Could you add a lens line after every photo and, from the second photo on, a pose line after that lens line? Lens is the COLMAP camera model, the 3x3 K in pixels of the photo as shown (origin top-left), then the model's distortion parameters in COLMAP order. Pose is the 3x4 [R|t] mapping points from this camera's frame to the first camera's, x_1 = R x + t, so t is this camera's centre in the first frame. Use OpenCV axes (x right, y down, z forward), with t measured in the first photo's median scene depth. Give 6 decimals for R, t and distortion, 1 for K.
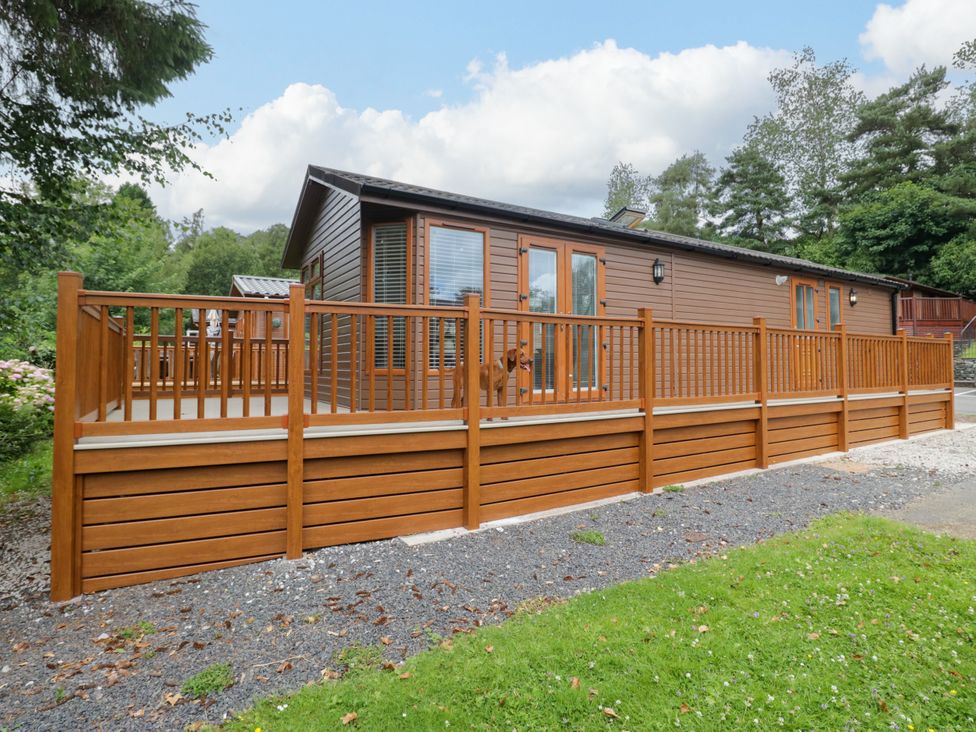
lens RADIAL K [[542.6, 0, 505.9], [0, 542.6, 355.2], [0, 0, 1]] dist [-0.001232, -0.029975]
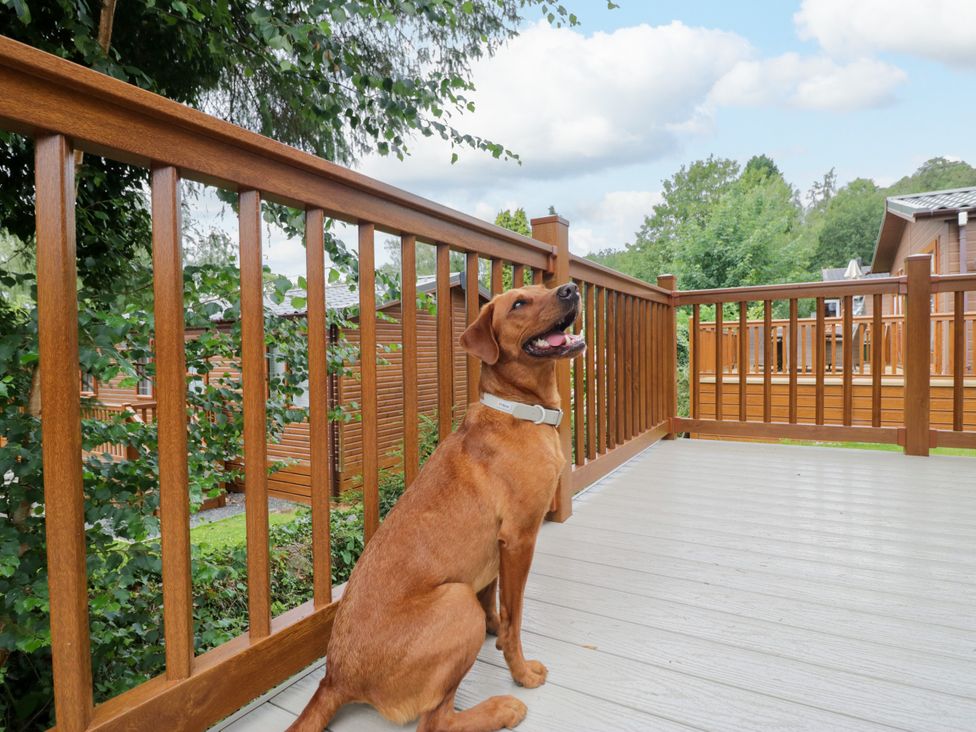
lens RADIAL K [[542.6, 0, 505.9], [0, 542.6, 355.2], [0, 0, 1]] dist [-0.001232, -0.029975]
pose [[0.485294, 0.009674, -0.874297, -0.064190], [0.025999, 0.999337, 0.025489, 0.001400], [0.873964, -0.035100, 0.484721, 0.118756]]
